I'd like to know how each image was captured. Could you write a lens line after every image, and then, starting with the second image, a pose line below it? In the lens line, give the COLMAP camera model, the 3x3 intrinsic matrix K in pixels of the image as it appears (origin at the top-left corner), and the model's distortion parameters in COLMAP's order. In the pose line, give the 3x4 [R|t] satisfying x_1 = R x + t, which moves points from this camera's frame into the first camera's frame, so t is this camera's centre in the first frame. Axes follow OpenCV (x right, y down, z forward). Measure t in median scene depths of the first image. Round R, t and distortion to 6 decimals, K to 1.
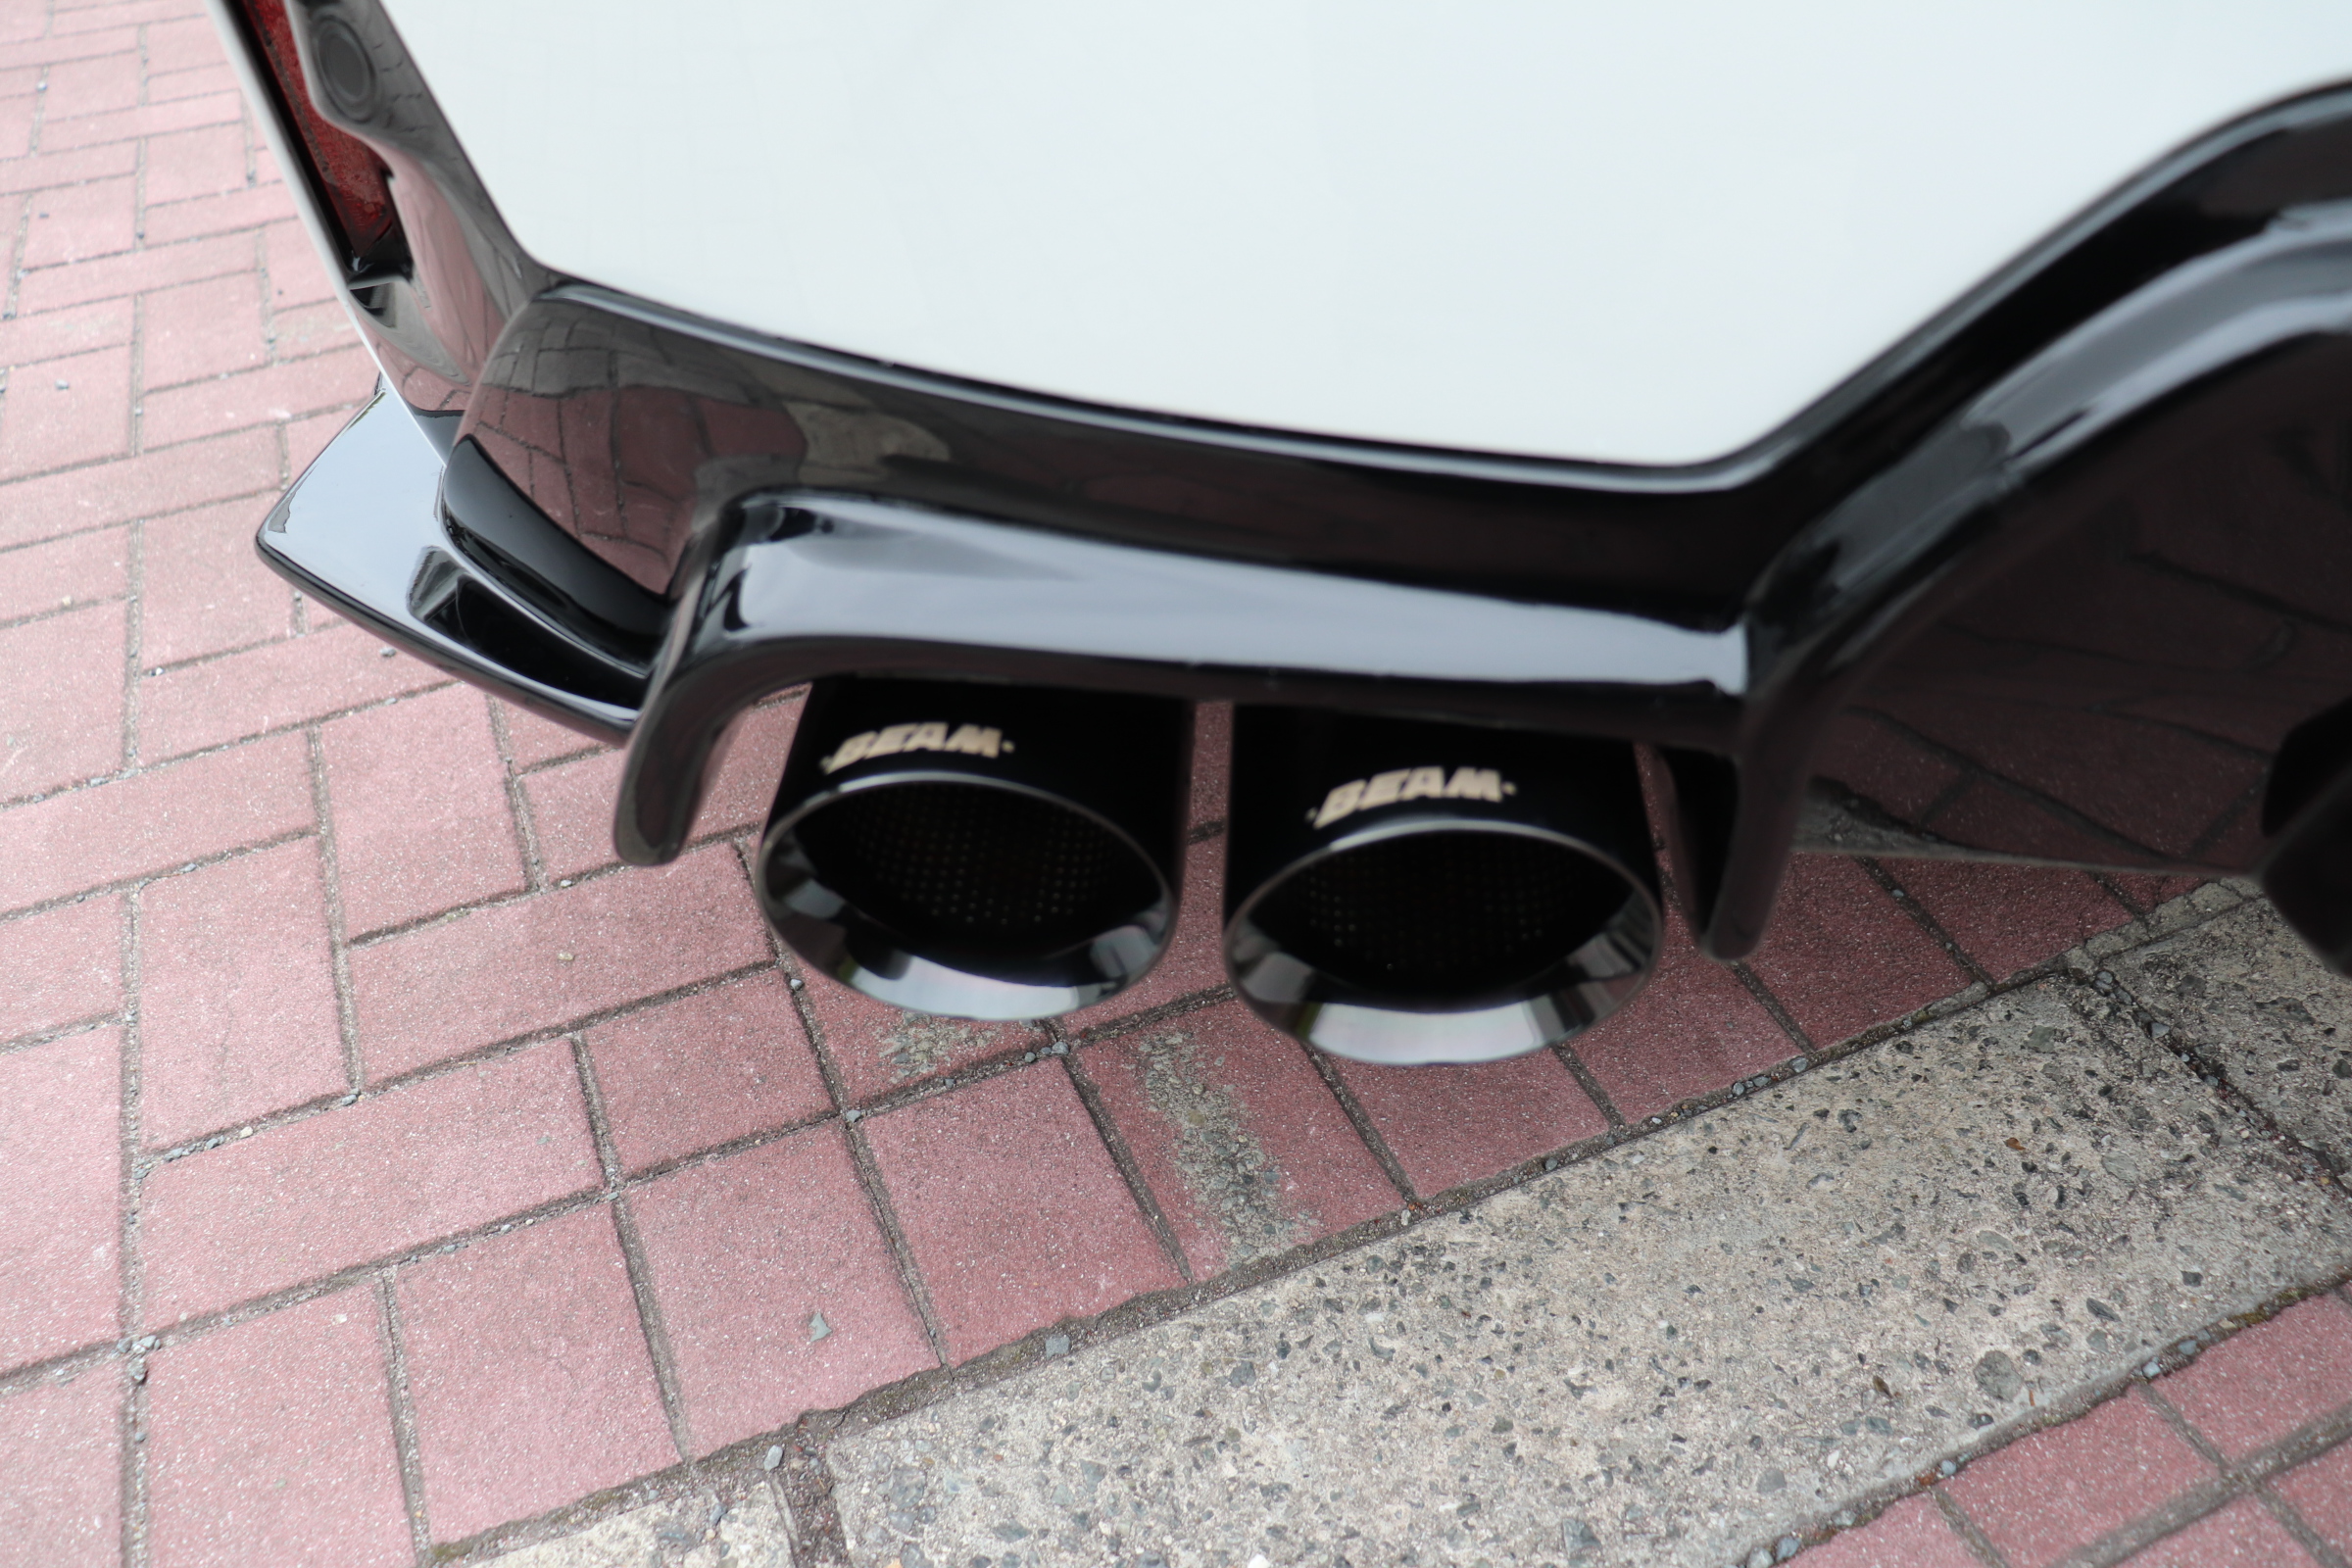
lens RADIAL K [[1918.1, 0, 1176.0], [0, 1918.1, 784.0], [0, 0, 1]] dist [-0.144142, 0.132348]
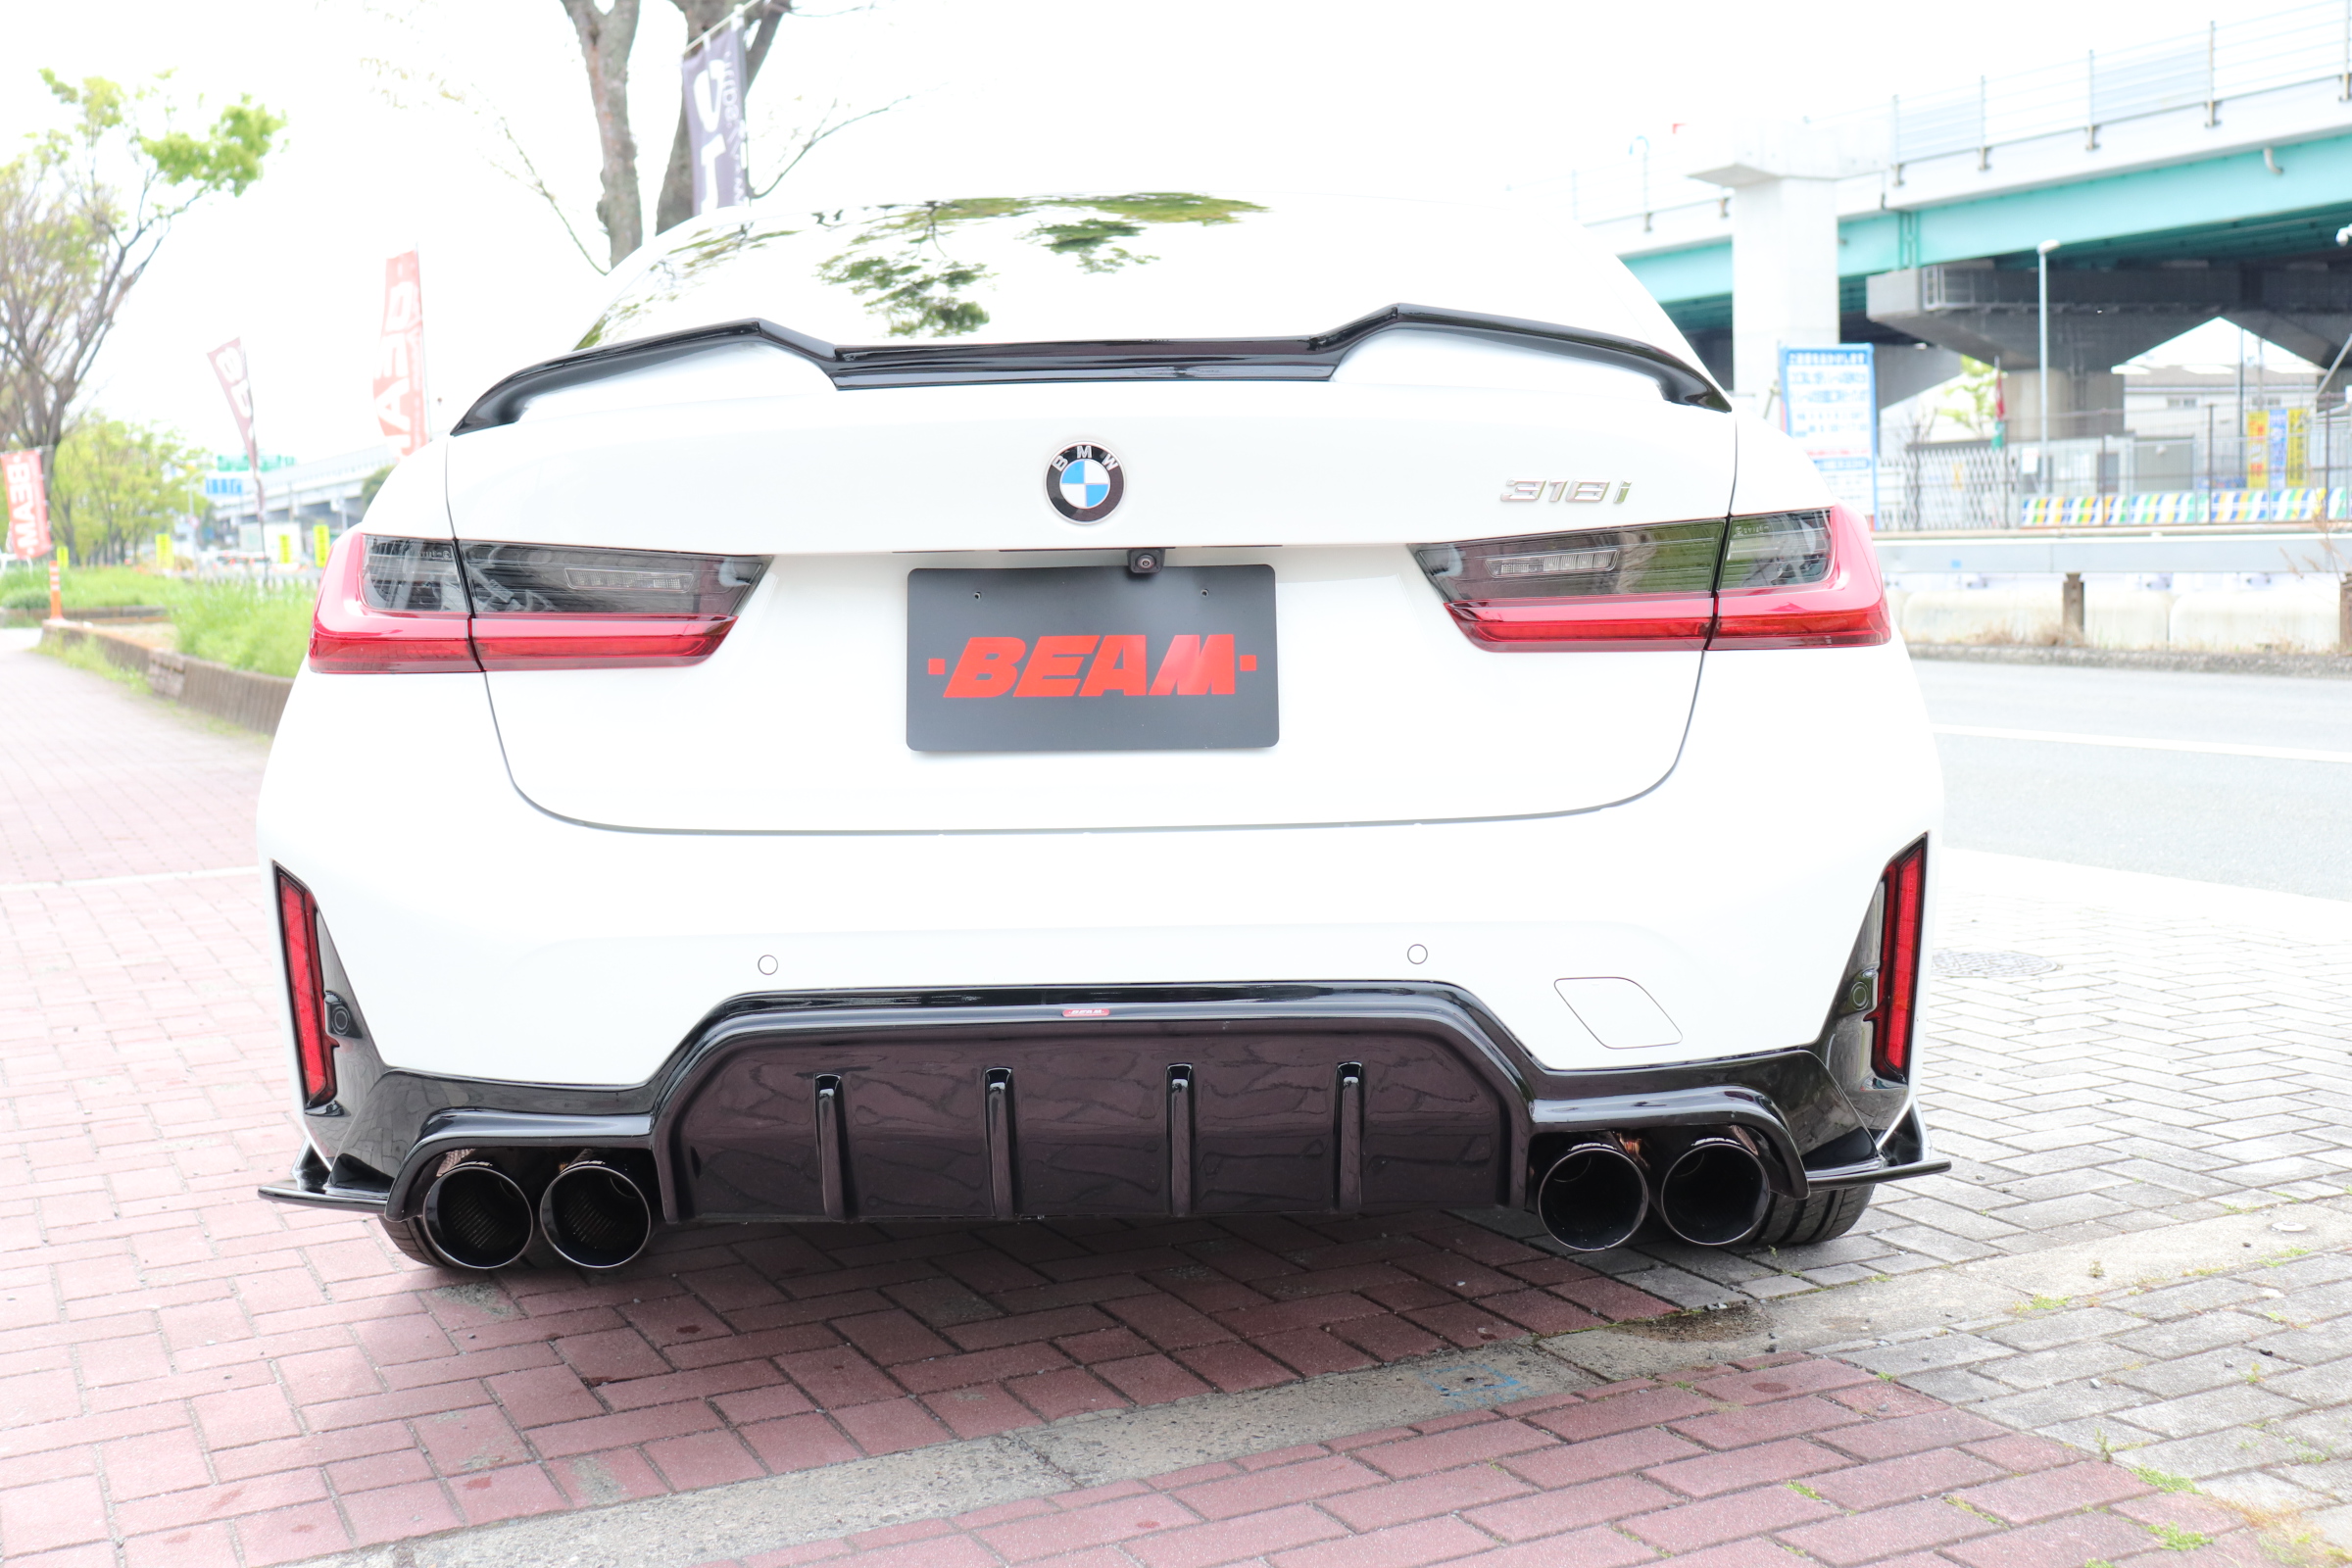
lens RADIAL K [[2656.0, 0, 1176.0], [0, 2656.0, 784.0], [0, 0, 1]] dist [-0.003211, 0.008794]
pose [[0.999117, 0.002415, 0.041954, 0.554434], [0.021373, 0.830382, -0.556784, 1.223373], [-0.036182, 0.557189, 0.829597, -2.077182]]
